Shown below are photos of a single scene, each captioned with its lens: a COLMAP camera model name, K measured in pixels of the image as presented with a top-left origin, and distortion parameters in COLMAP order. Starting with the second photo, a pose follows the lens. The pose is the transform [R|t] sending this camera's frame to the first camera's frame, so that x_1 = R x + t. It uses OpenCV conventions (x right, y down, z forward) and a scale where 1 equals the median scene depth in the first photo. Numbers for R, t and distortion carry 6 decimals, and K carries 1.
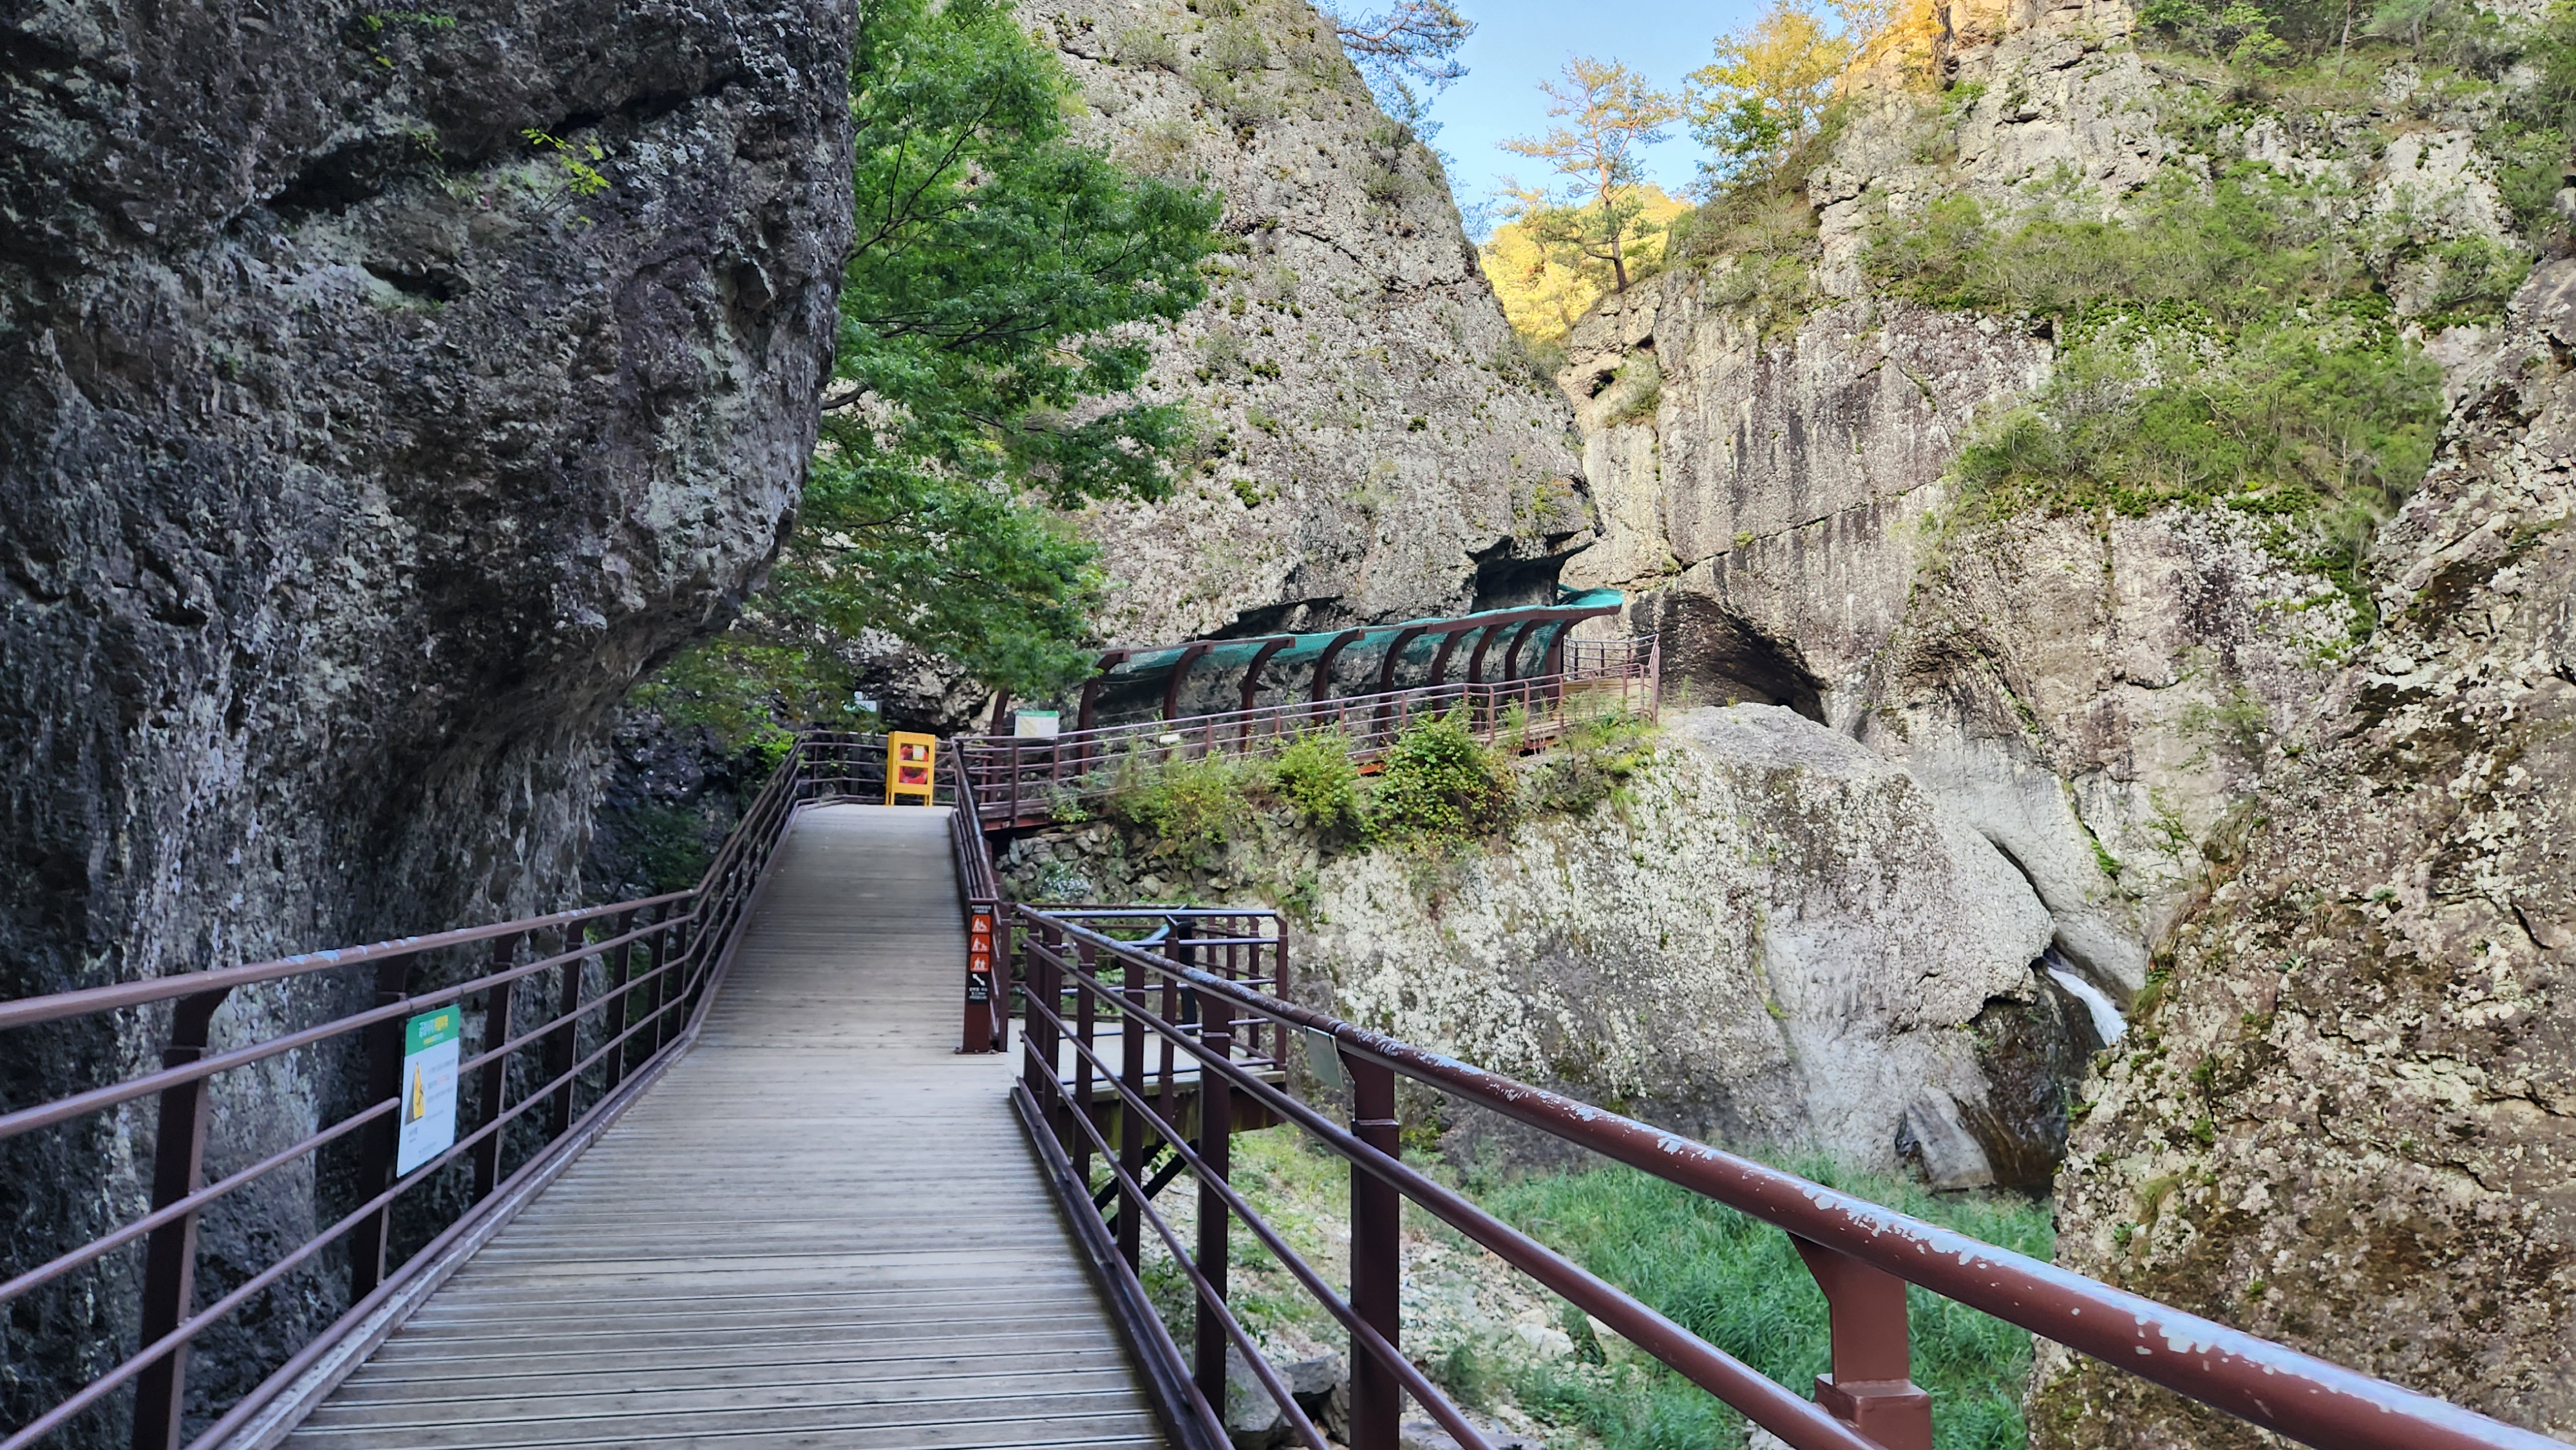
lens RADIAL K [[1712.5, 0, 1259.6], [0, 1712.5, 758.8], [0, 0, 1]] dist [0.053834, -0.033618]
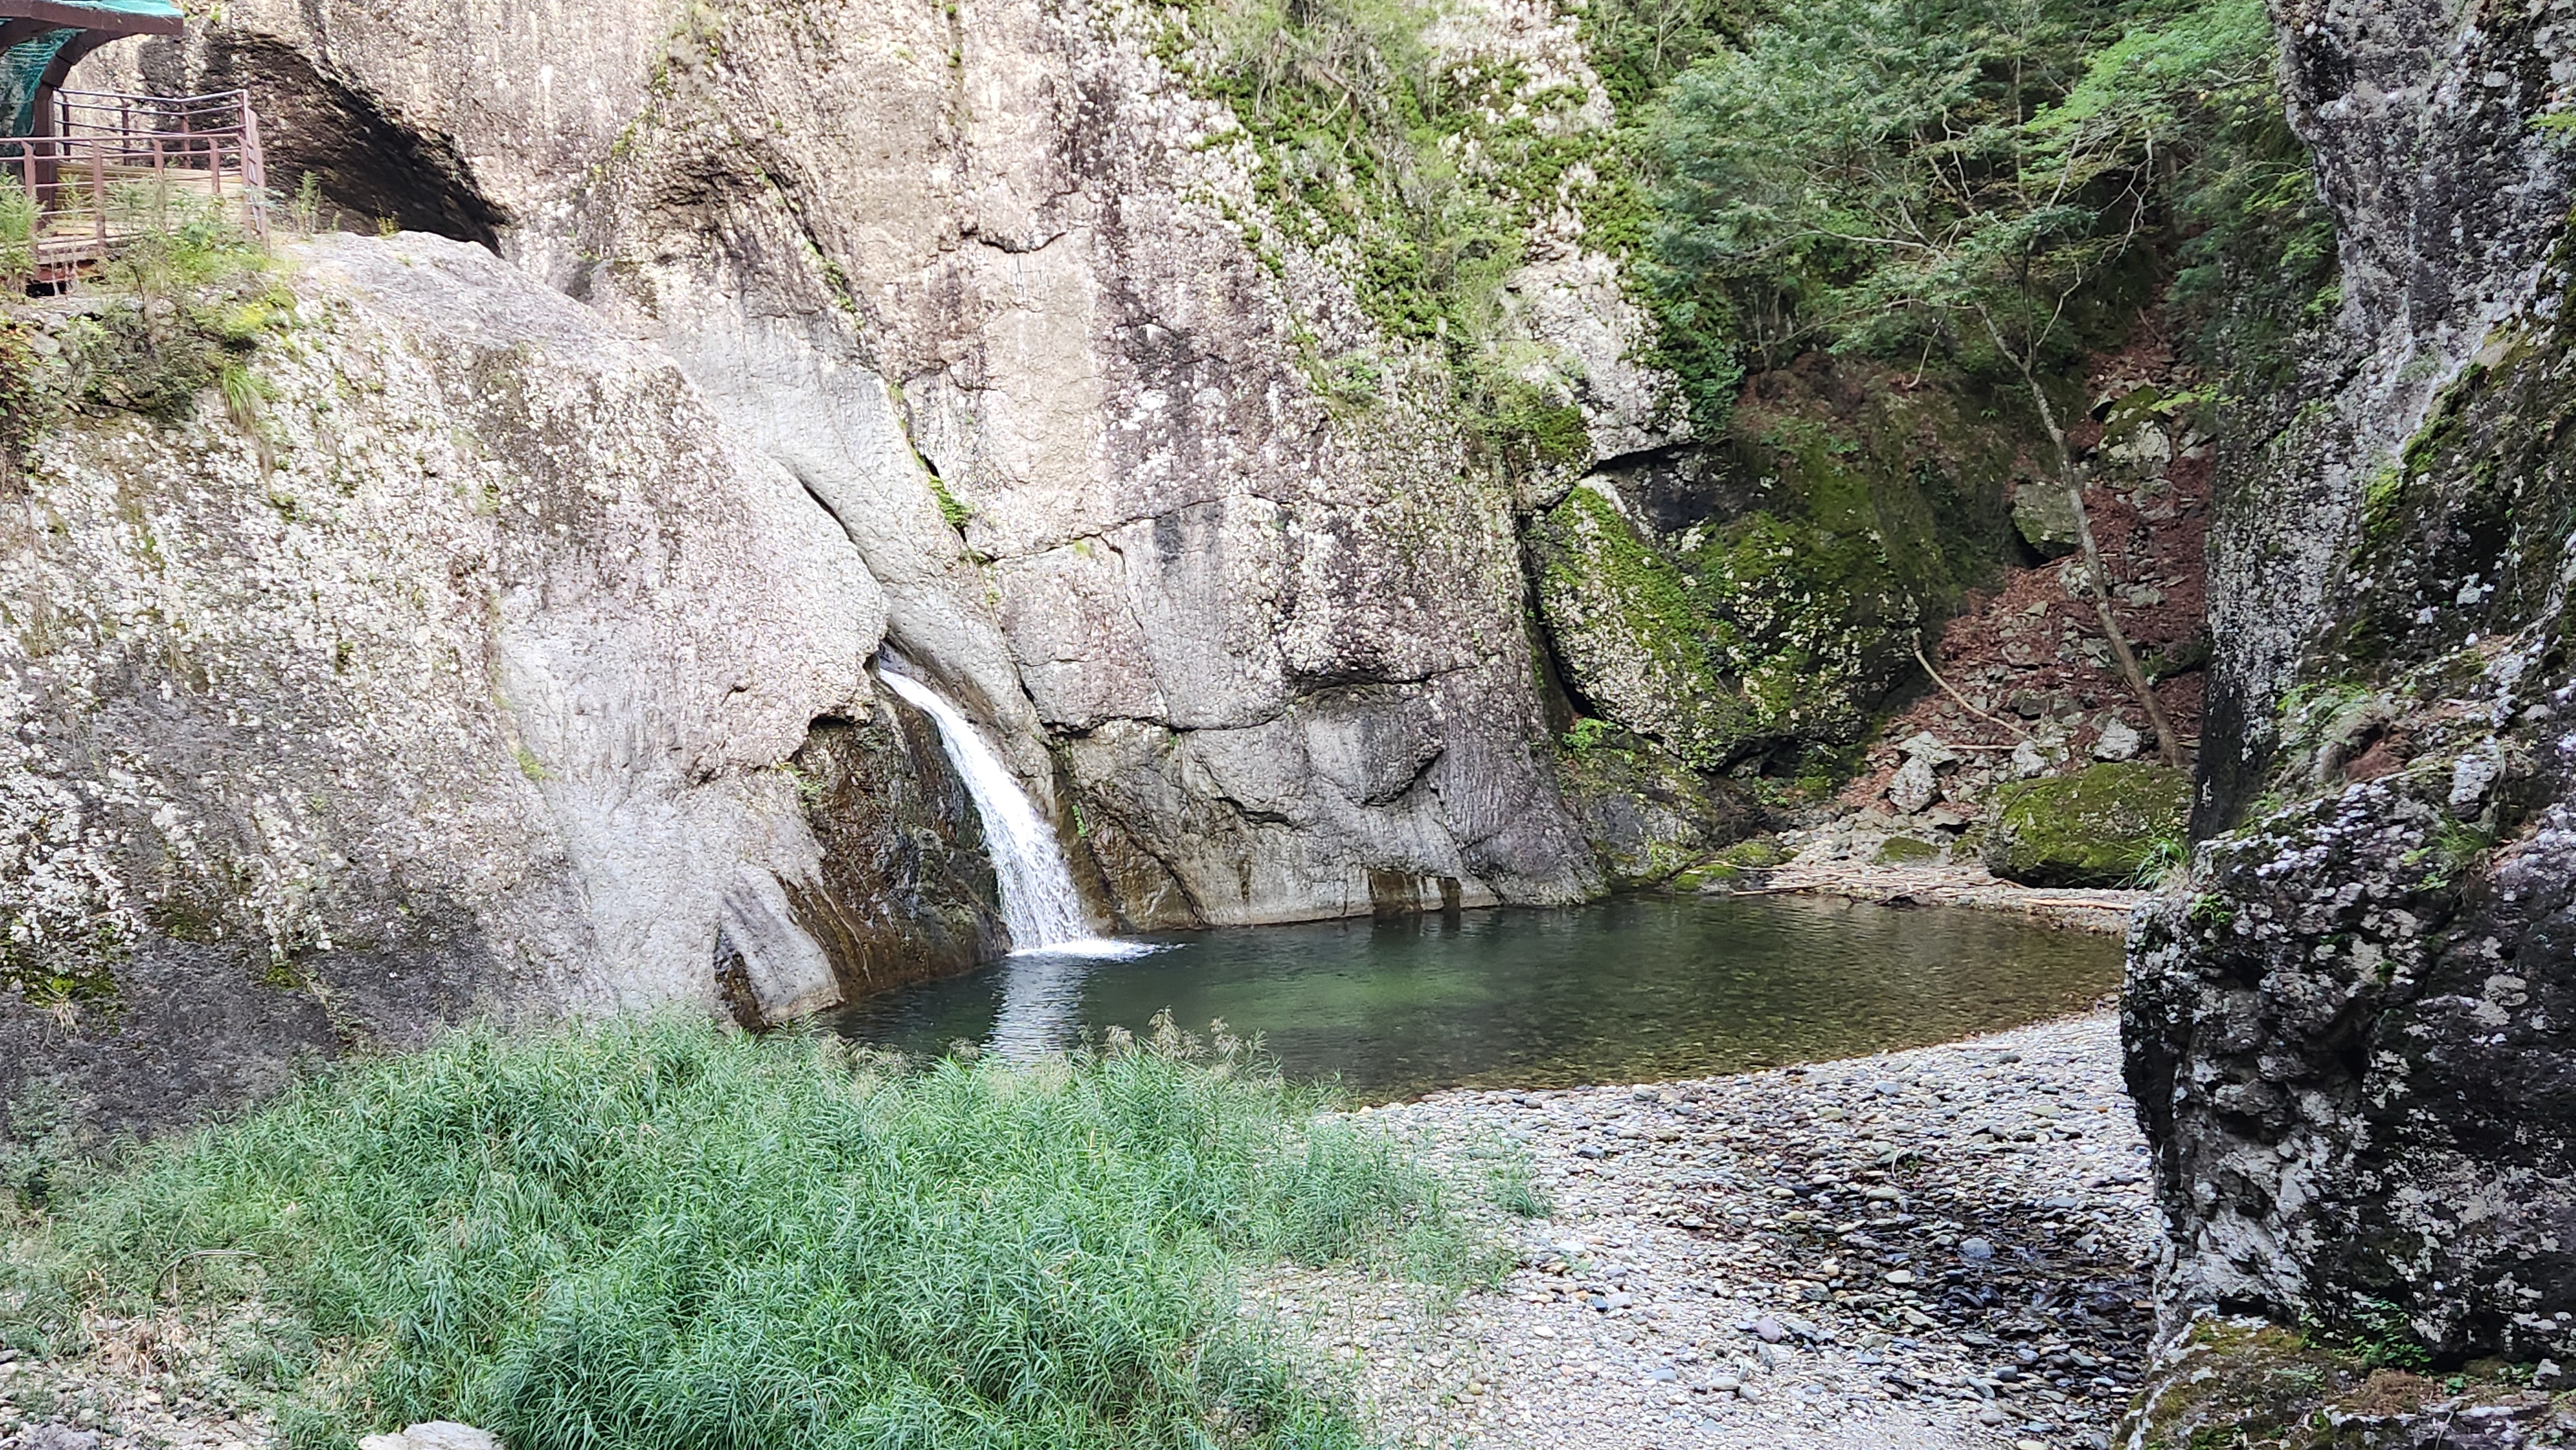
lens RADIAL K [[2466.9, 0, 1283.6], [0, 2466.9, 720.2], [0, 0, 1]] dist [0.084472, 0.000000]
pose [[0.780050, -0.059099, 0.622920, -0.019468], [-0.030422, 0.990770, 0.132093, 0.010336], [-0.624978, -0.121990, 0.771052, 0.168180]]
